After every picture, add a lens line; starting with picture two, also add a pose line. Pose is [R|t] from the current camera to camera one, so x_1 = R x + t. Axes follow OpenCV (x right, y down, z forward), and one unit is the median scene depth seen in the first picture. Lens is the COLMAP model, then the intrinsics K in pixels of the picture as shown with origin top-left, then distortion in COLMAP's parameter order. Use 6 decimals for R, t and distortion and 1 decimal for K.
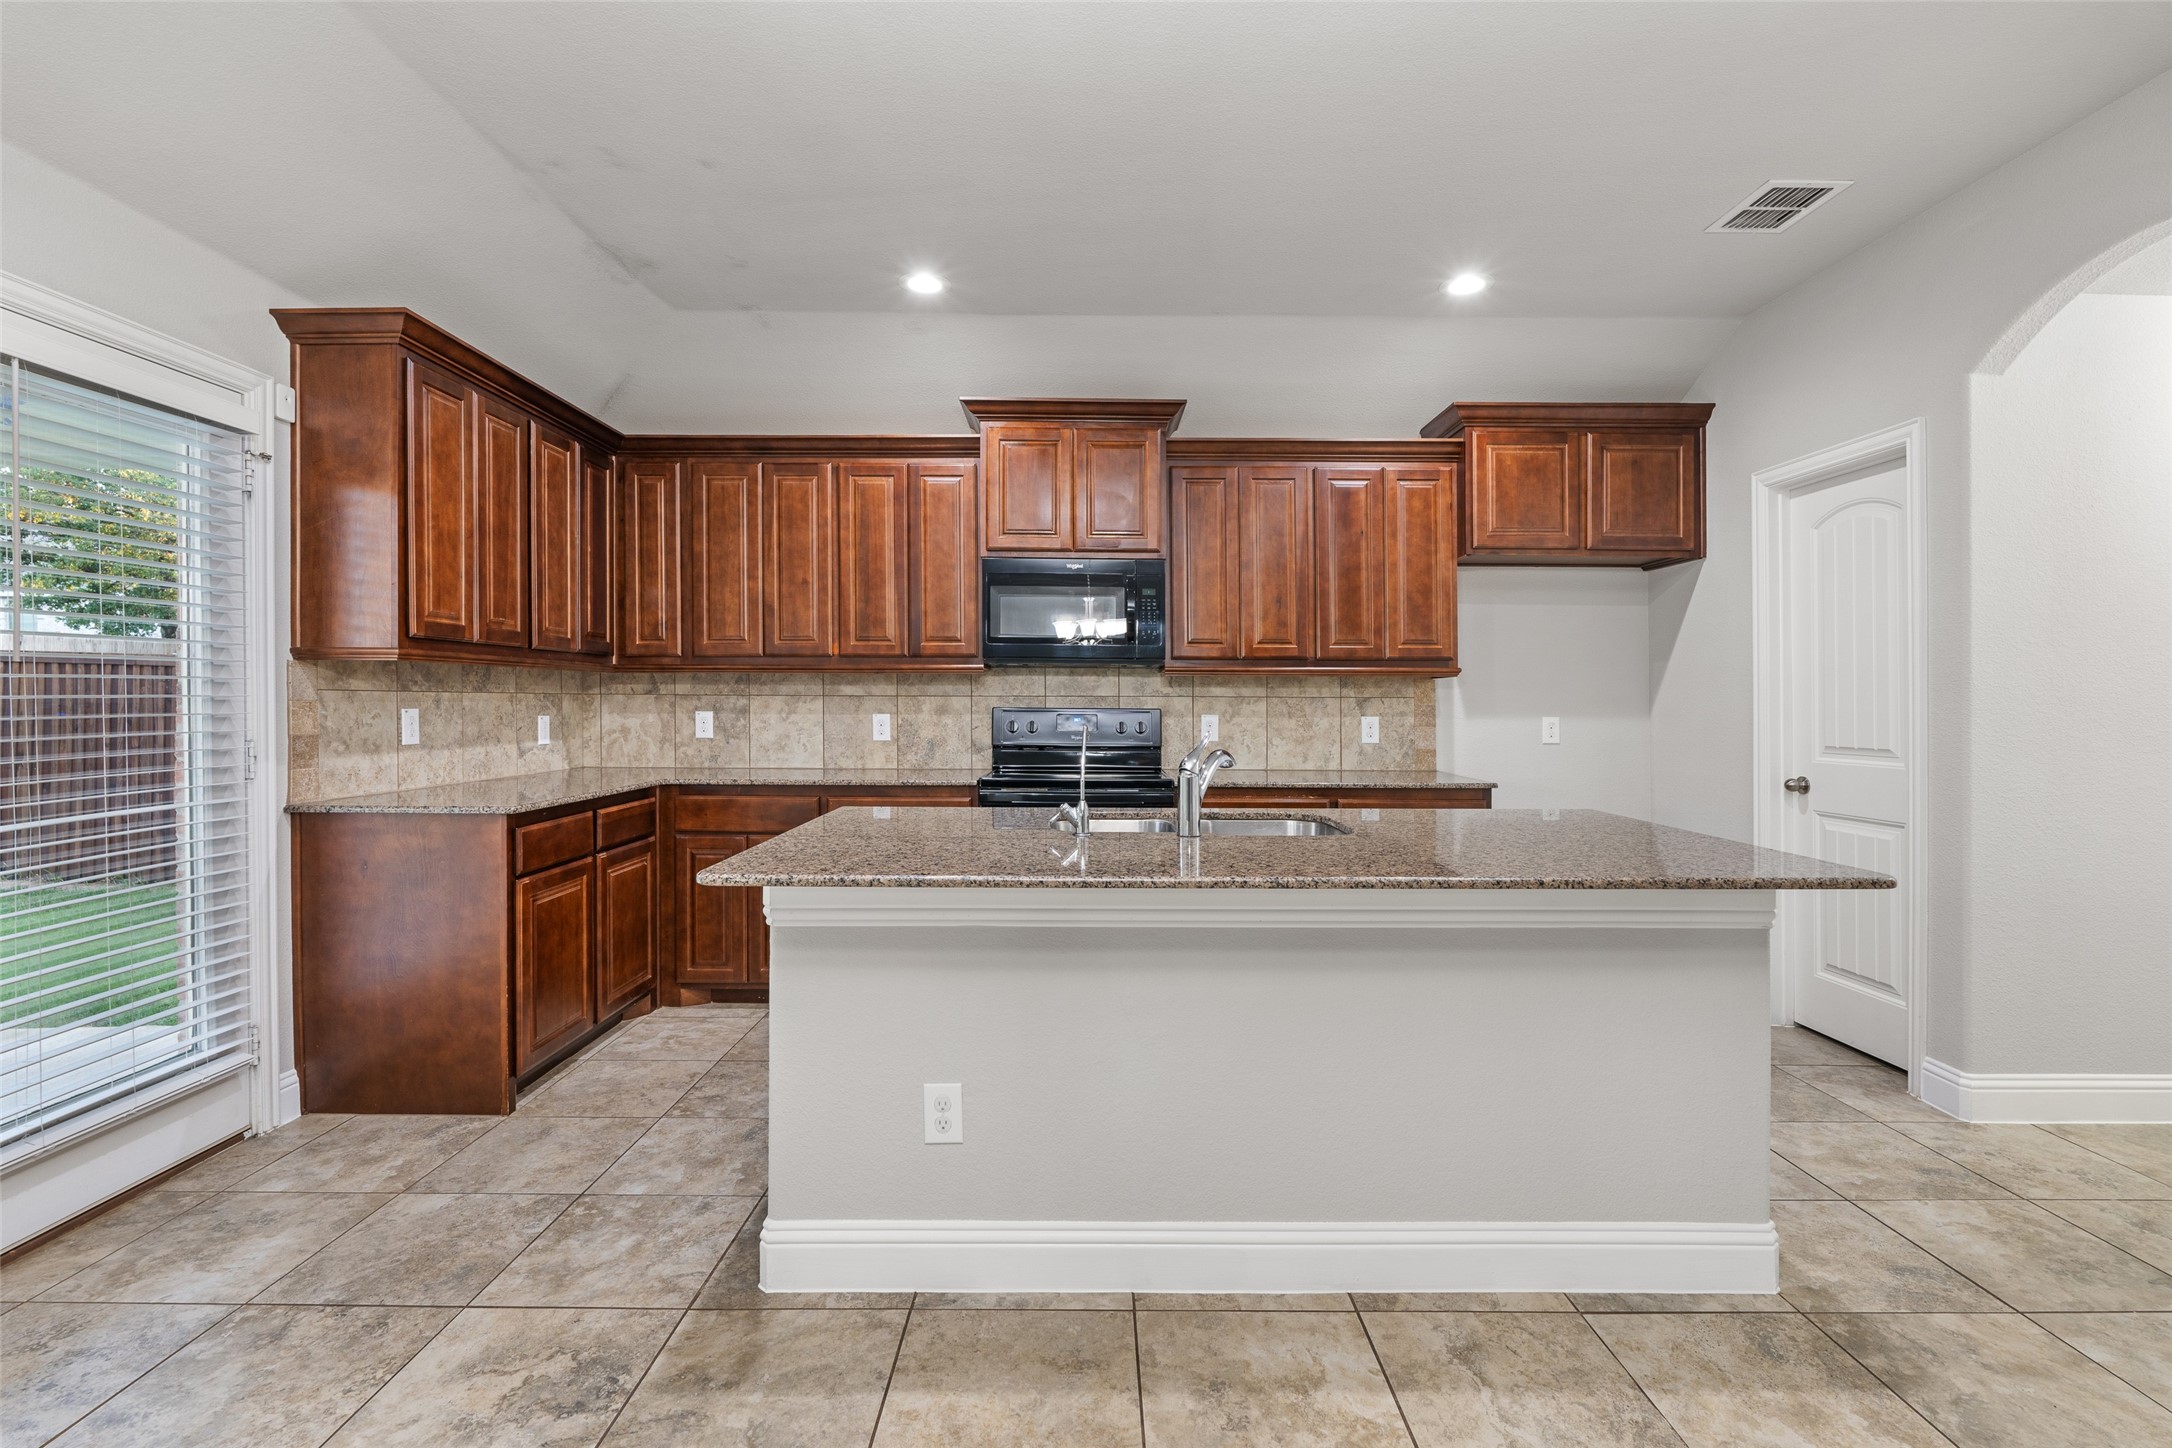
lens RADIAL K [[962.3, 0, 1070.2], [0, 962.3, 716.3], [0, 0, 1]] dist [-0.007250, 0.001043]
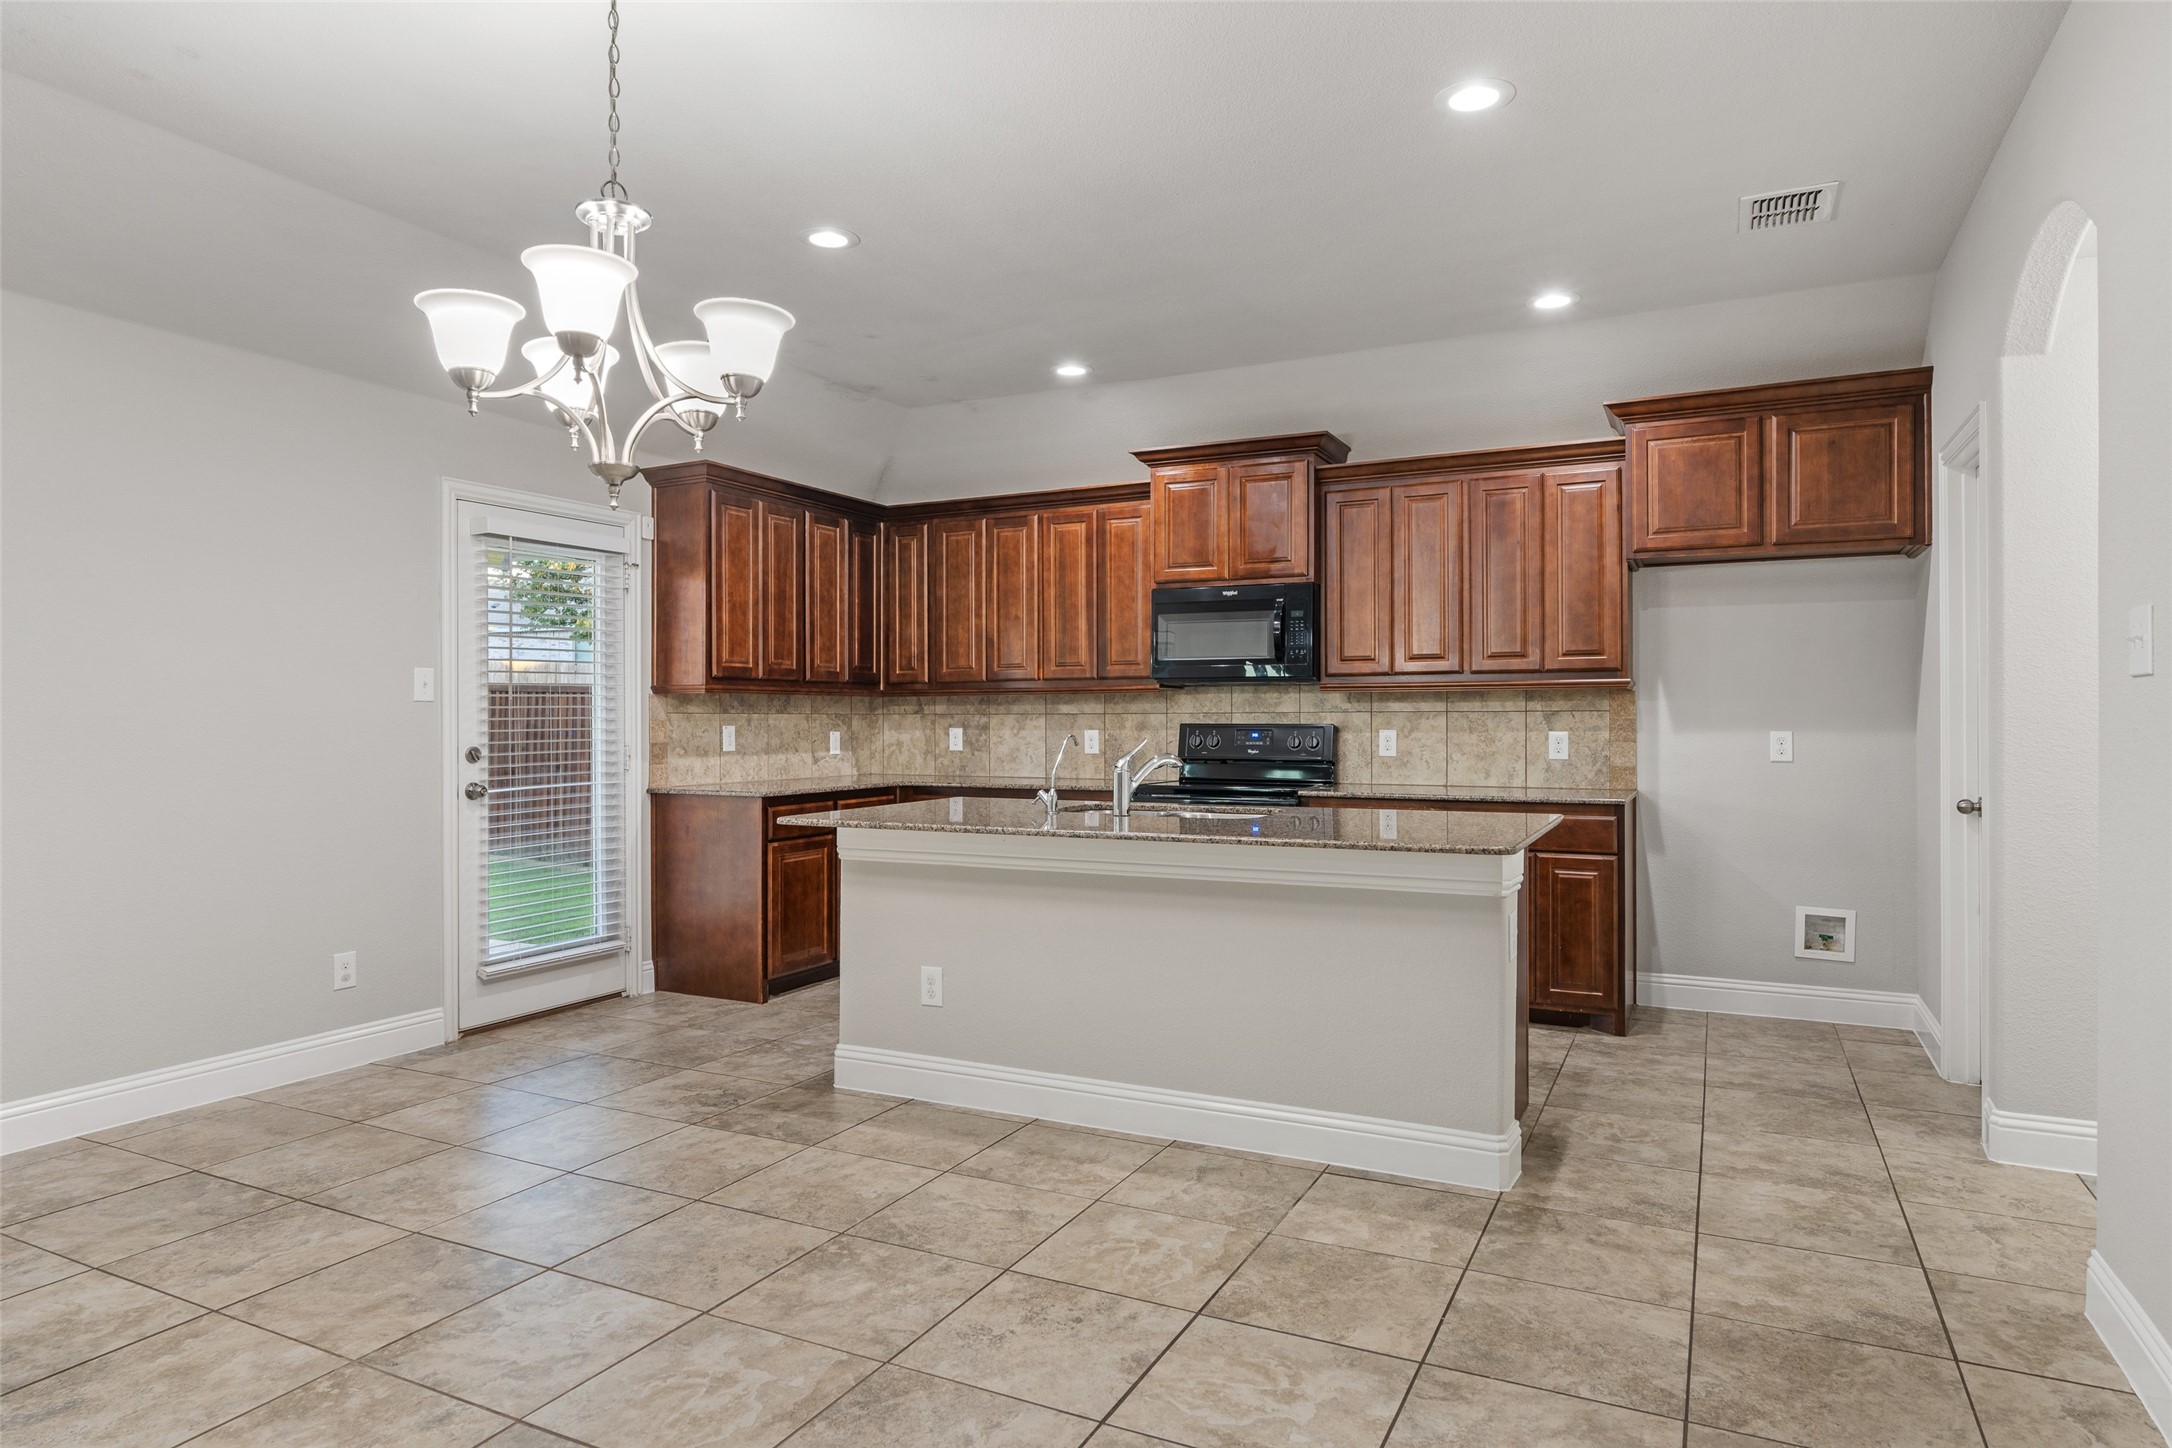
lens RADIAL K [[1250.6, 0, 1082.9], [0, 1250.6, 722.6], [0, 0, 1]] dist [-0.005016, -0.001712]
pose [[0.897730, -0.005433, -0.440512, 0.470922], [-0.000538, 0.999910, -0.013428, 0.009418], [0.440545, 0.012292, 0.897646, -0.337008]]
